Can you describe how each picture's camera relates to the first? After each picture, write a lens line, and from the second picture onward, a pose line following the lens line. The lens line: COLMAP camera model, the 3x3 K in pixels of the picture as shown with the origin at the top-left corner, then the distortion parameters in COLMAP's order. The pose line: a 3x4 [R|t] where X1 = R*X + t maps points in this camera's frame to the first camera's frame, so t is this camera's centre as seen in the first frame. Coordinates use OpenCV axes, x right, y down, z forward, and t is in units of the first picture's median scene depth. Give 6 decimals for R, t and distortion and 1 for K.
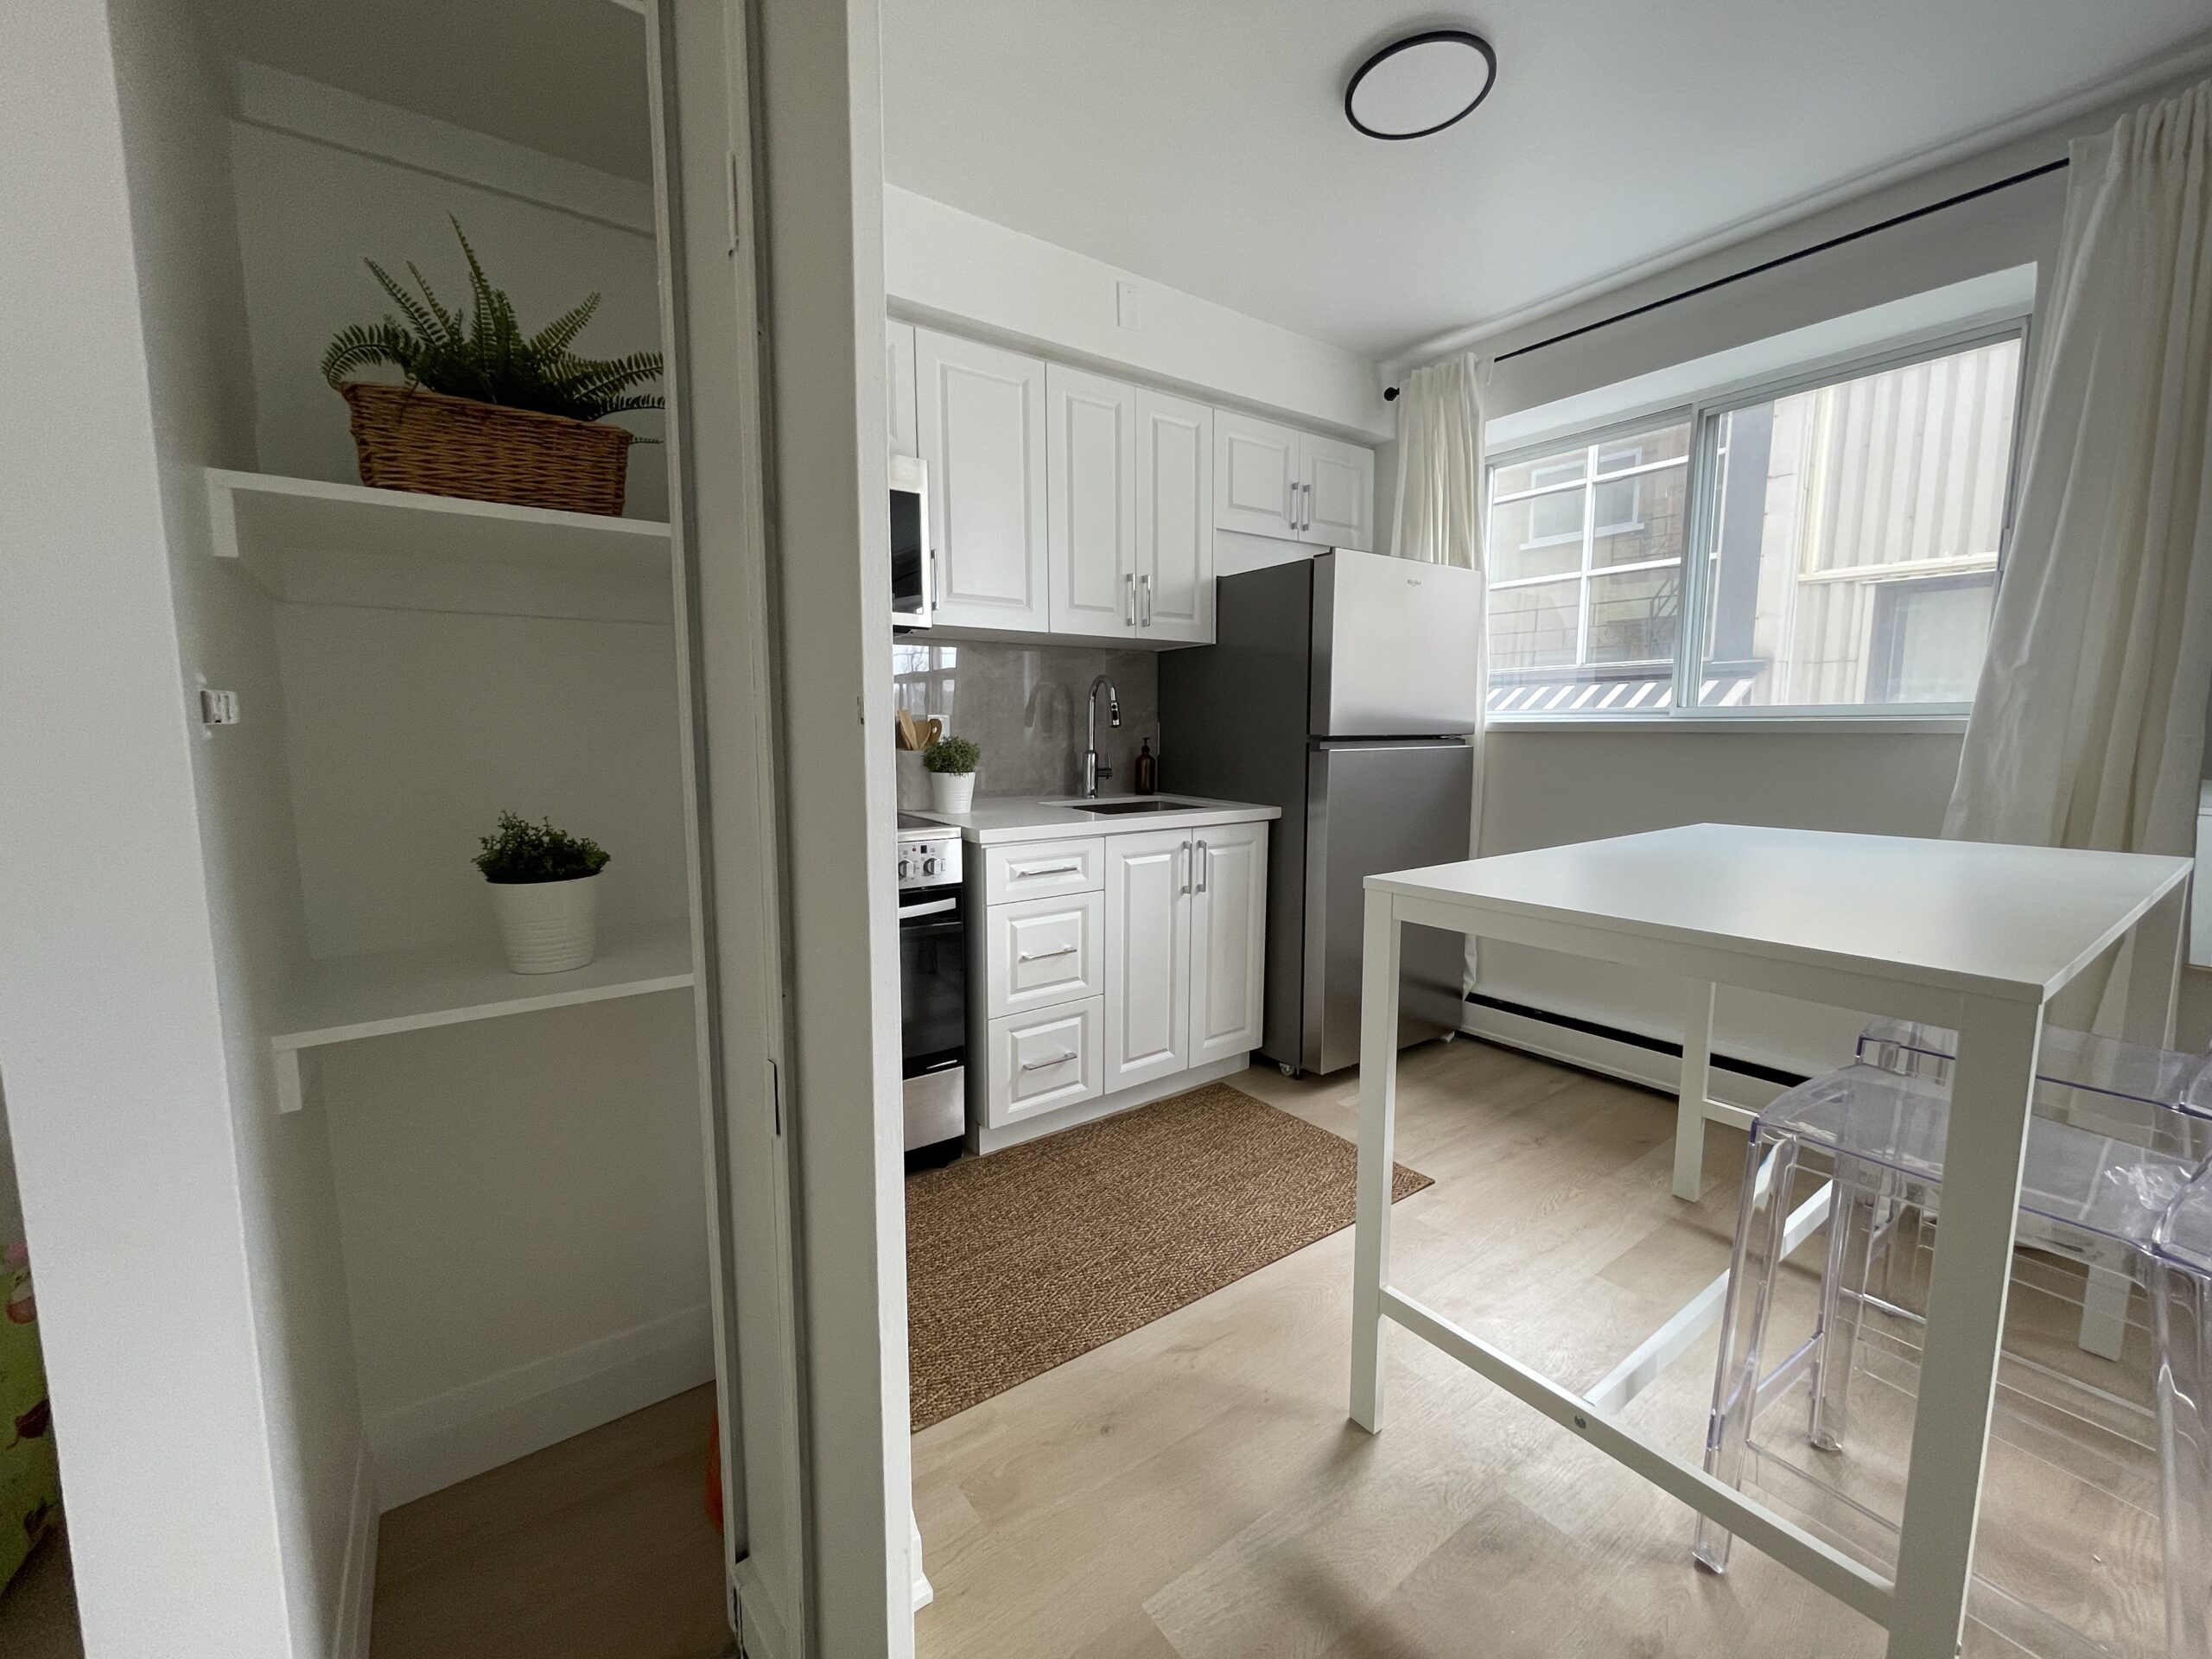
lens RADIAL K [[897.1, 0, 1103.4], [0, 897.1, 836.2], [0, 0, 1]] dist [0.001409, -0.001038]
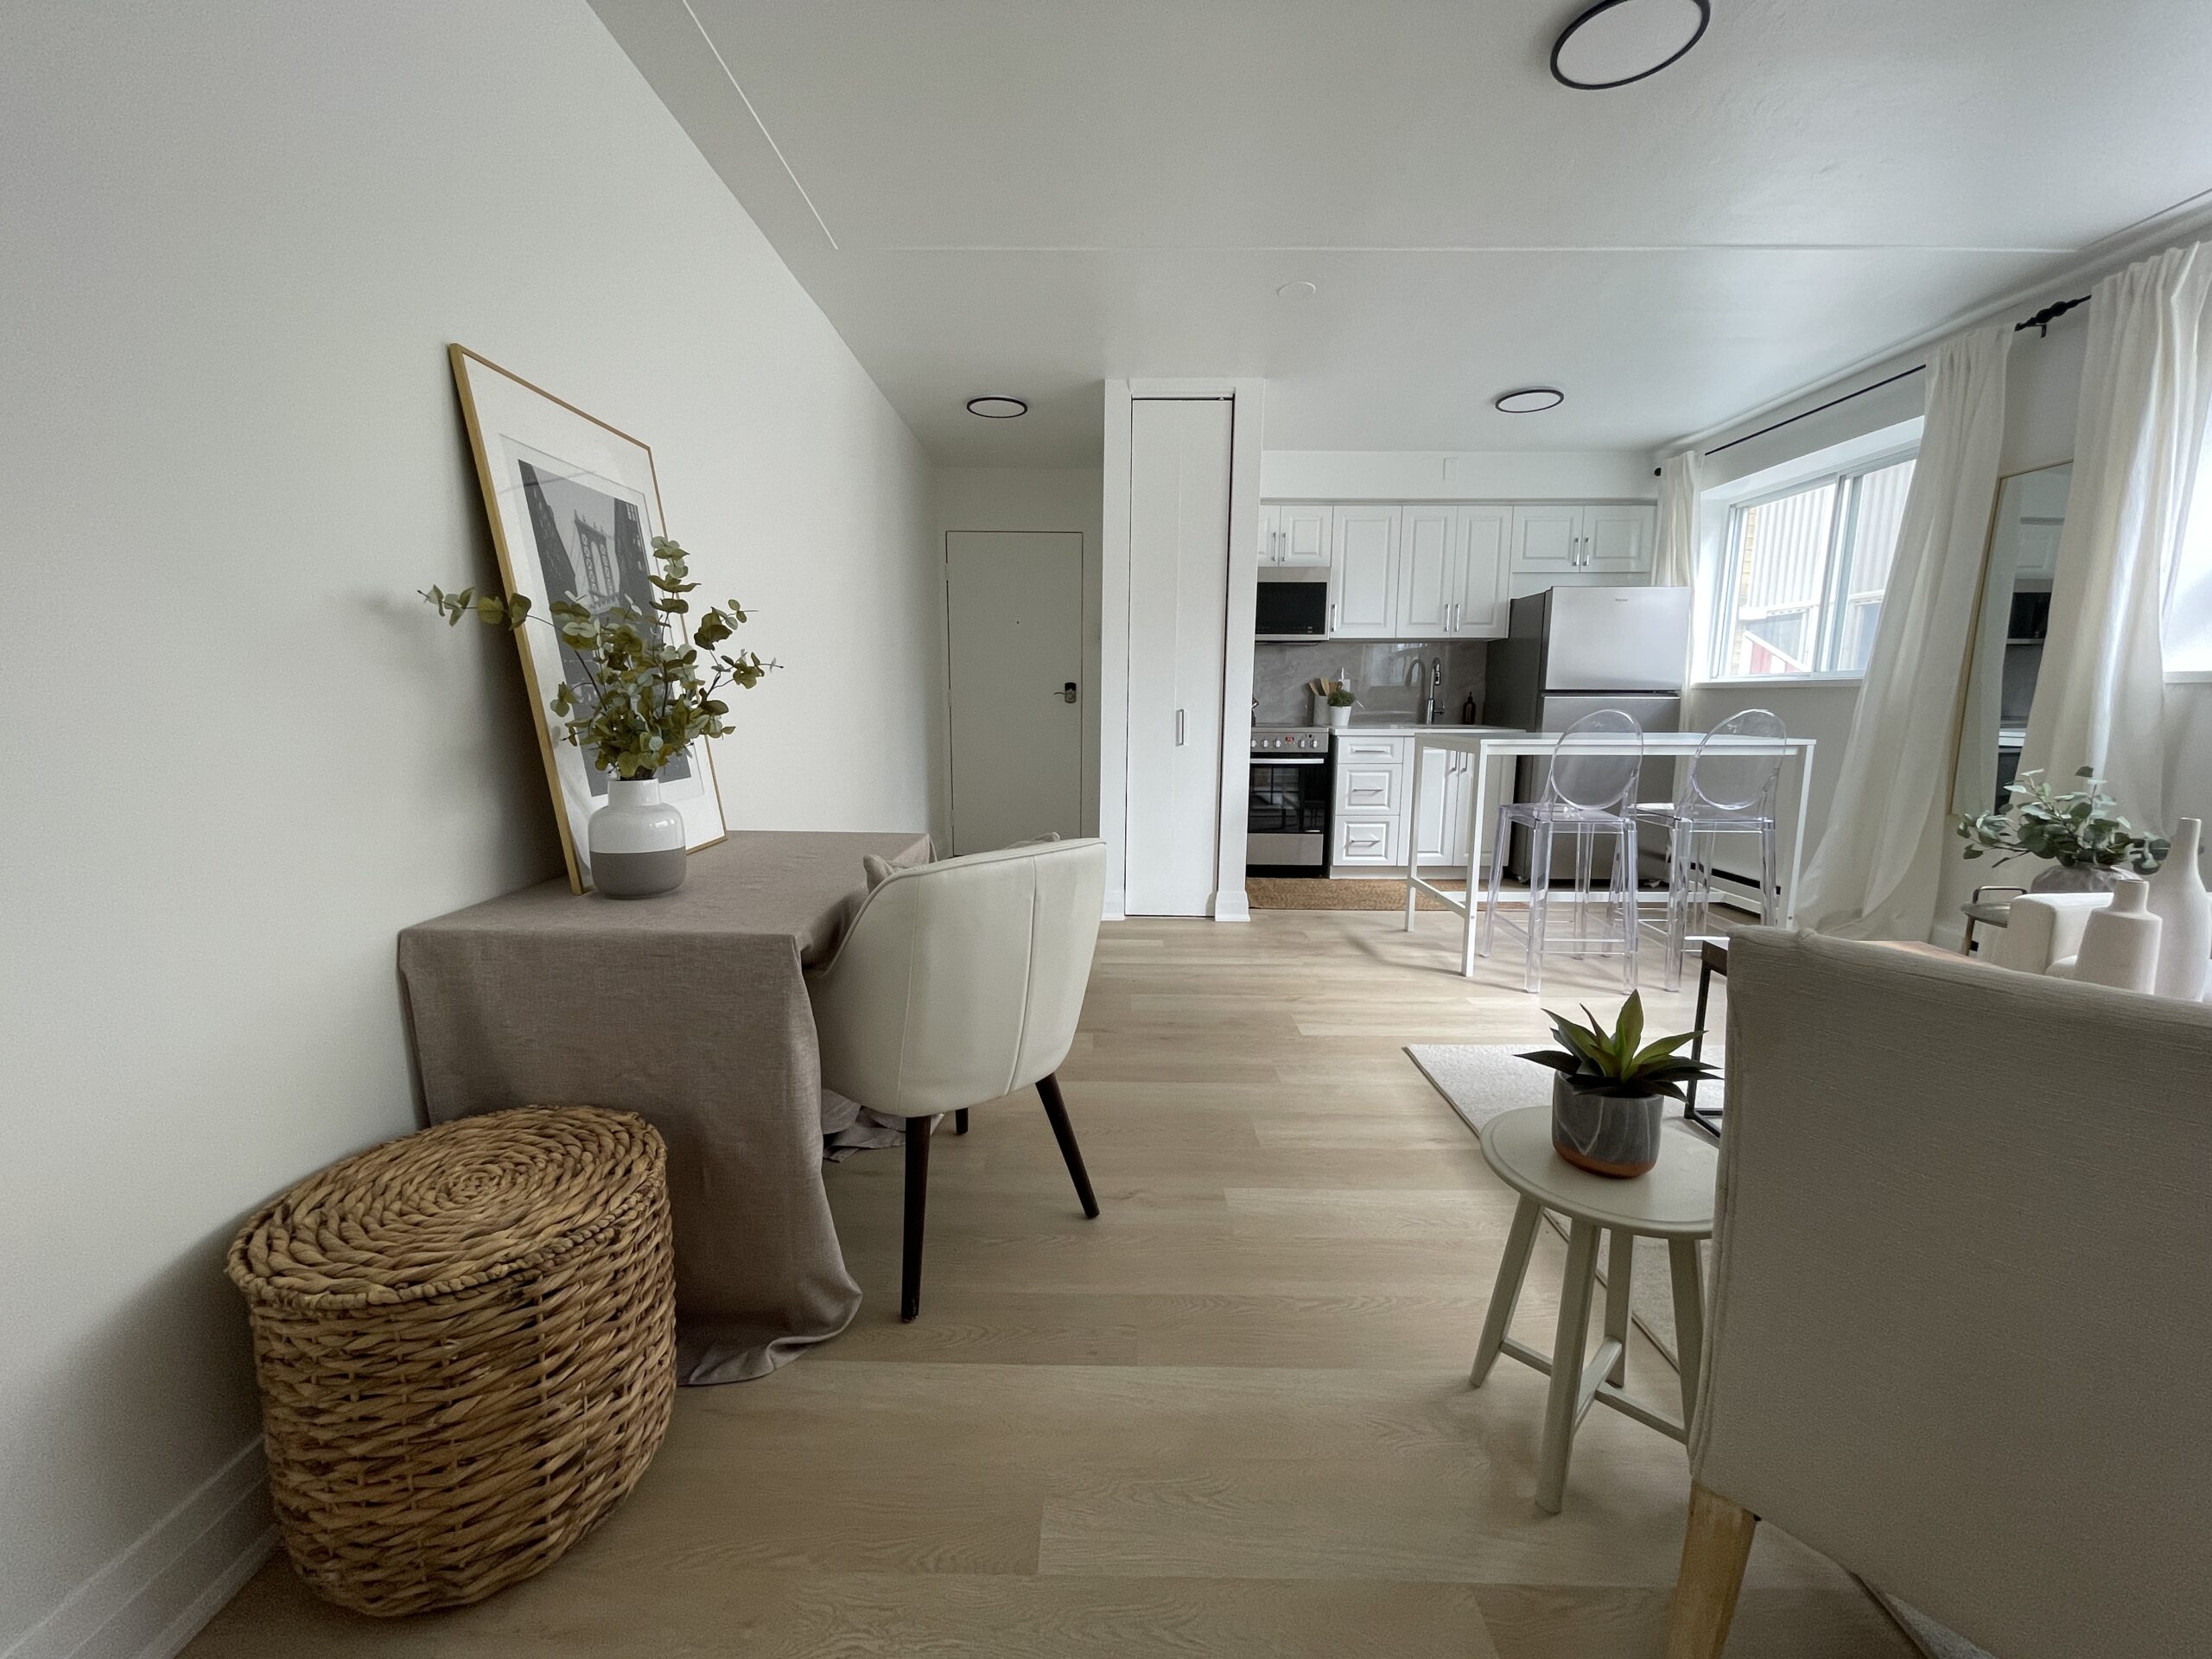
lens RADIAL K [[897.1, 0, 1101.3], [0, 897.1, 836.8], [0, 0, 1]] dist [0.001409, -0.001038]
pose [[0.804211, 0.097224, -0.586338, 0.616485], [-0.077635, 0.995261, 0.058546, 0.147093], [0.589251, -0.001563, 0.807948, -0.993623]]
